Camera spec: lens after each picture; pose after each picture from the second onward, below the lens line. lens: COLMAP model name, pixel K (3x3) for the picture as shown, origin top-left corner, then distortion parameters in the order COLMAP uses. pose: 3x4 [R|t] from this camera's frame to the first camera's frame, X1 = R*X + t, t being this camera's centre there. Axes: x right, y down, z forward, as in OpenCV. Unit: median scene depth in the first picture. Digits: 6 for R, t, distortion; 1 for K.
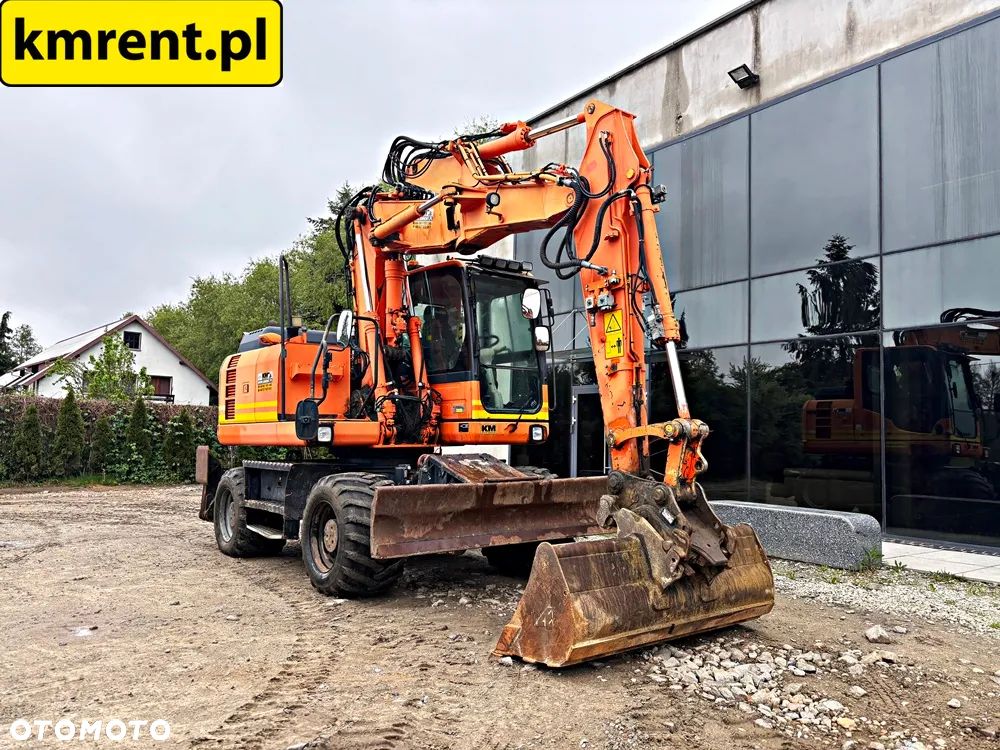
lens RADIAL K [[755.0, 0, 496.2], [0, 755.0, 386.5], [0, 0, 1]] dist [0.045609, -0.049897]
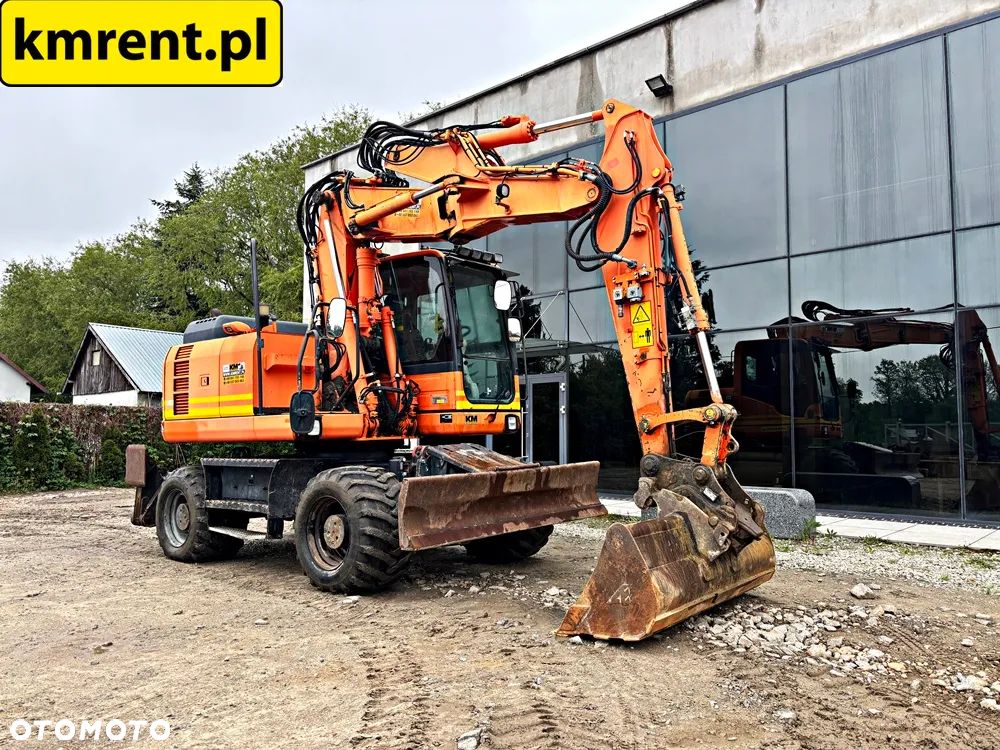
lens RADIAL K [[755.2, 0, 504.4], [0, 755.2, 386.0], [0, 0, 1]] dist [0.045021, -0.048962]
pose [[0.975933, -0.009495, 0.217864, -0.227178], [0.008035, 0.999939, 0.007588, 0.005712], [-0.217923, -0.005655, 0.975950, 0.012257]]
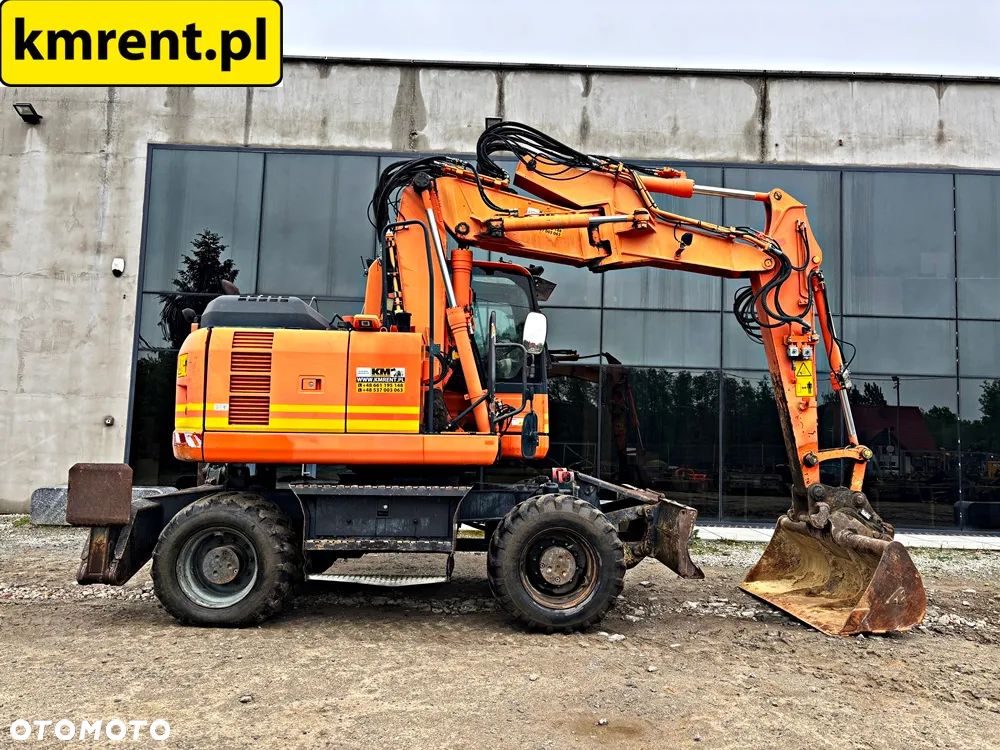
lens RADIAL K [[754.8, 0, 509.1], [0, 754.8, 383.9], [0, 0, 1]] dist [0.046507, -0.049451]
pose [[0.578091, 0.063103, 0.813529, -1.047836], [-0.072132, 0.997054, -0.026082, 0.009890], [-0.812778, -0.043604, 0.580940, 0.567911]]
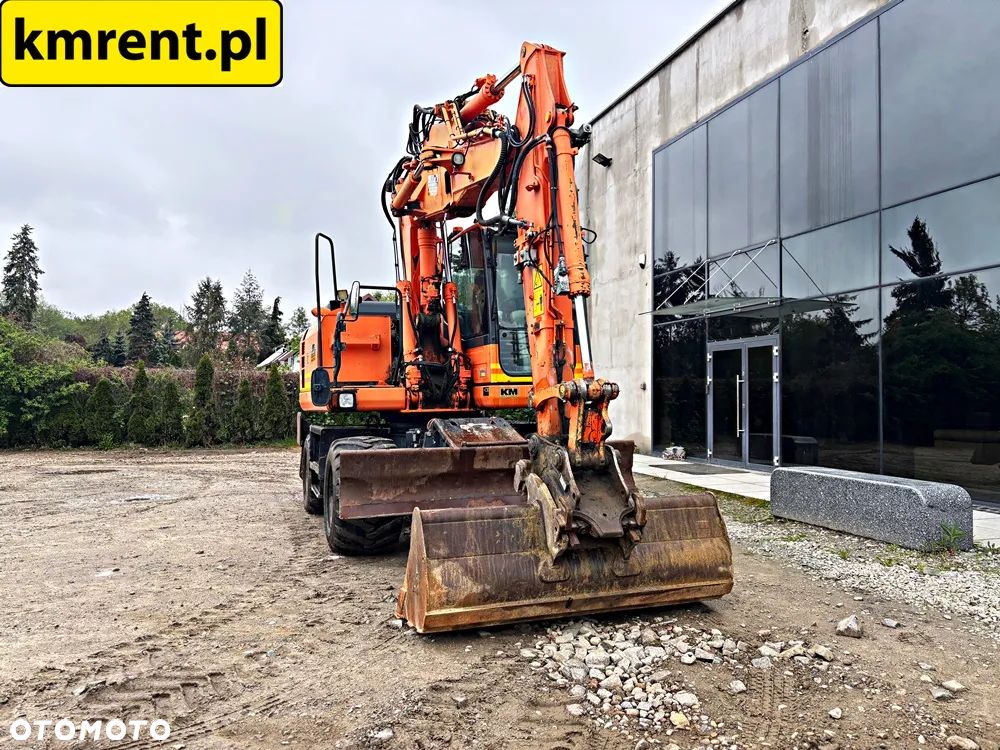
lens RADIAL K [[756.0, 0, 497.5], [0, 756.0, 376.1], [0, 0, 1]] dist [0.043163, -0.046612]
pose [[0.949166, -0.026990, -0.313616, 0.348965], [0.038150, 0.998836, 0.029501, 0.006596], [0.312455, -0.039966, 0.949091, 0.073072]]
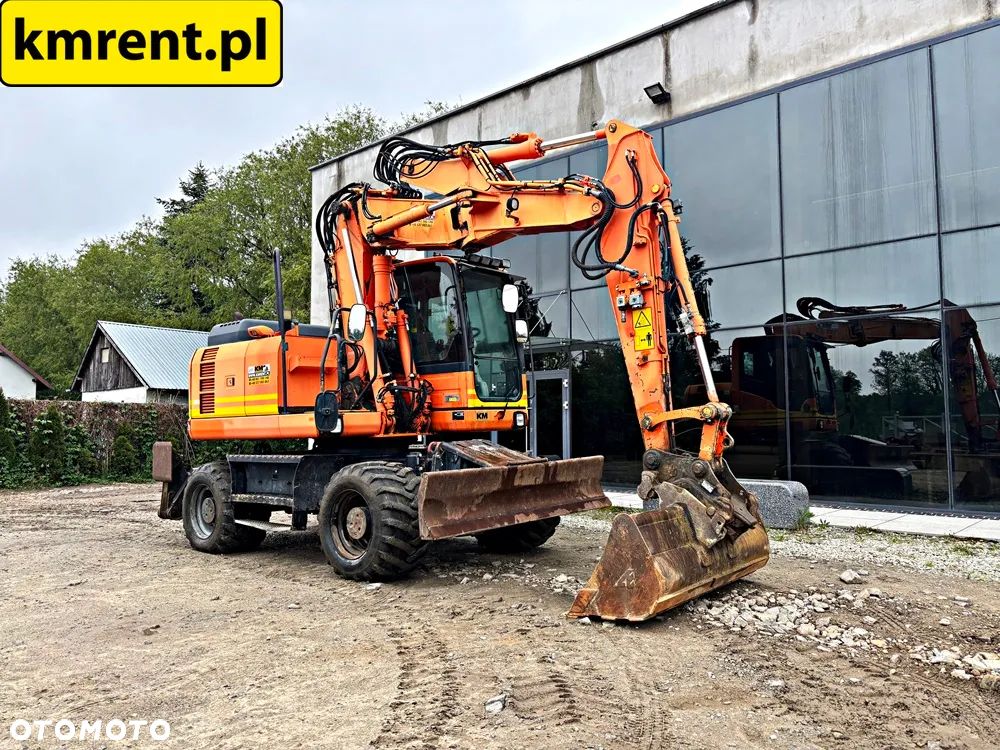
lens RADIAL K [[755.7, 0, 503.2], [0, 755.7, 373.0], [0, 0, 1]] dist [0.043932, -0.047212]
pose [[0.976050, -0.012524, 0.217188, -0.258664], [0.012924, 0.999916, -0.000421, -0.005065], [-0.217164, 0.003218, 0.976130, -0.054577]]
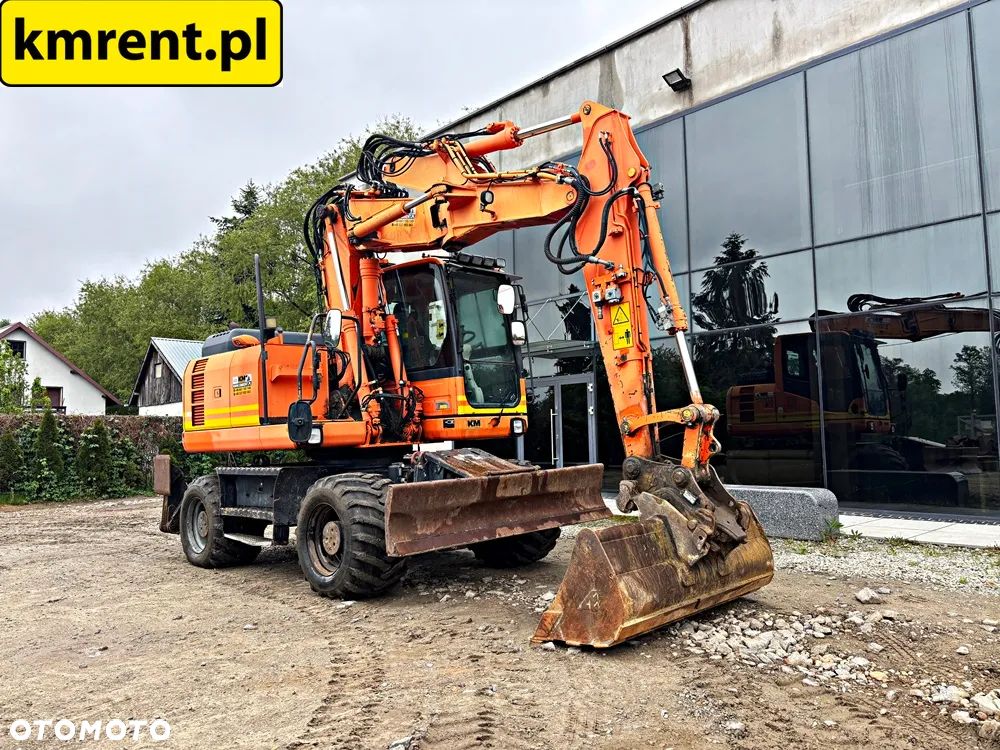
lens RADIAL K [[755.5, 0, 497.2], [0, 755.5, 377.1], [0, 0, 1]] dist [0.047278, -0.052760]
pose [[0.991002, -0.034247, 0.129391, -0.132134], [0.035412, 0.999350, -0.006718, 0.001848], [-0.129077, 0.011239, 0.991571, -0.009798]]
